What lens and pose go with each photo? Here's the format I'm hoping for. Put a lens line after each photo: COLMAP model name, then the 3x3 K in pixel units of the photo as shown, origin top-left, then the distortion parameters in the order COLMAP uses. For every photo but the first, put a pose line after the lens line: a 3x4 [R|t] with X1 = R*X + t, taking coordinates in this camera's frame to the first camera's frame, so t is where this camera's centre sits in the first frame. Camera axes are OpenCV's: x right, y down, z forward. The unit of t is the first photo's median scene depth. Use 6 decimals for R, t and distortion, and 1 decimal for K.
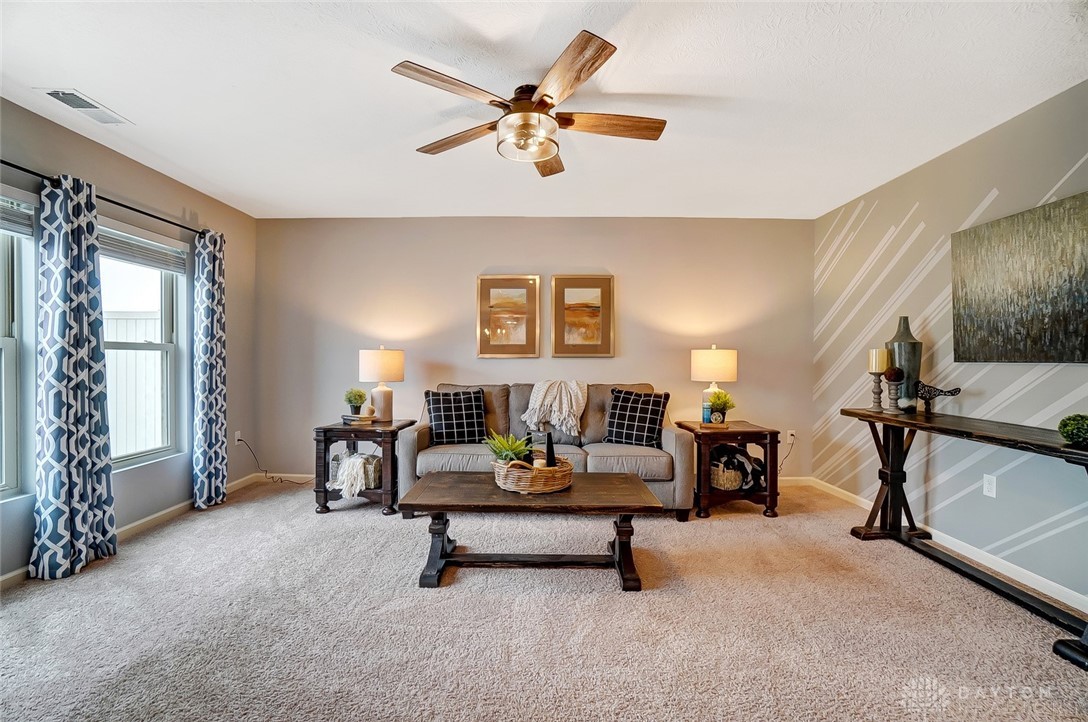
lens RADIAL K [[472.8, 0, 544.0], [0, 472.8, 361.0], [0, 0, 1]] dist [-0.000386, 0.000004]
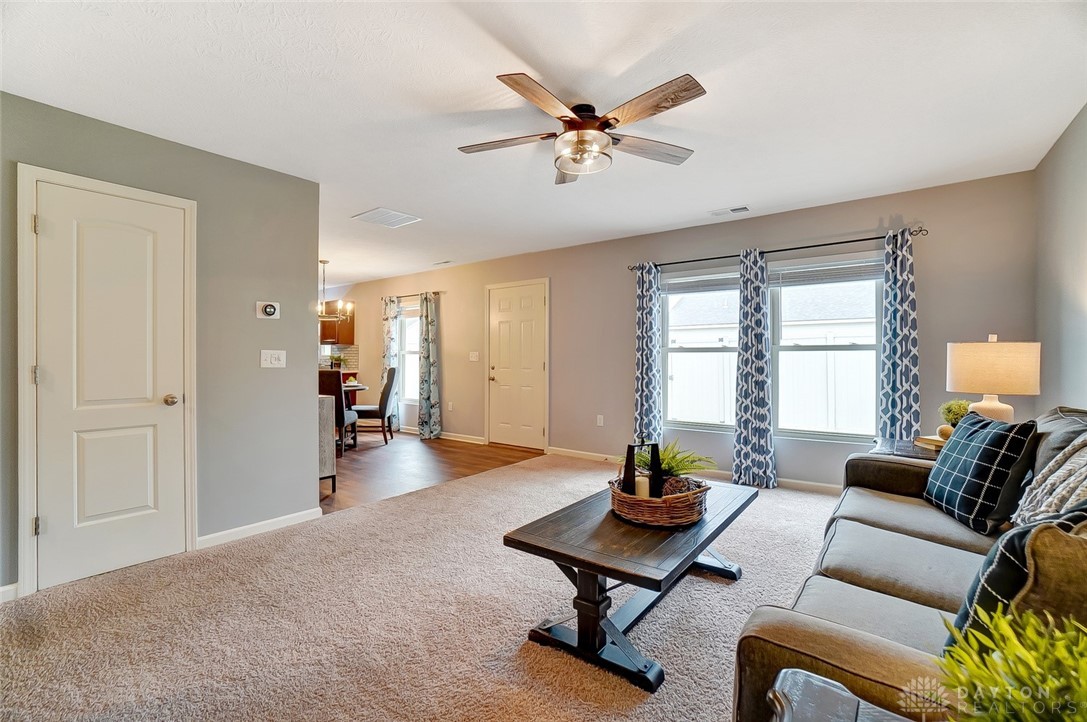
lens RADIAL K [[493.4, 0, 543.5], [0, 493.4, 361.0], [0, 0, 1]] dist [0.000937, 0.000159]
pose [[-0.577017, 0.001258, -0.816731, 0.818006], [-0.005113, 0.999974, 0.005153, 0.002346], [0.816716, 0.007149, -0.576996, 1.381579]]
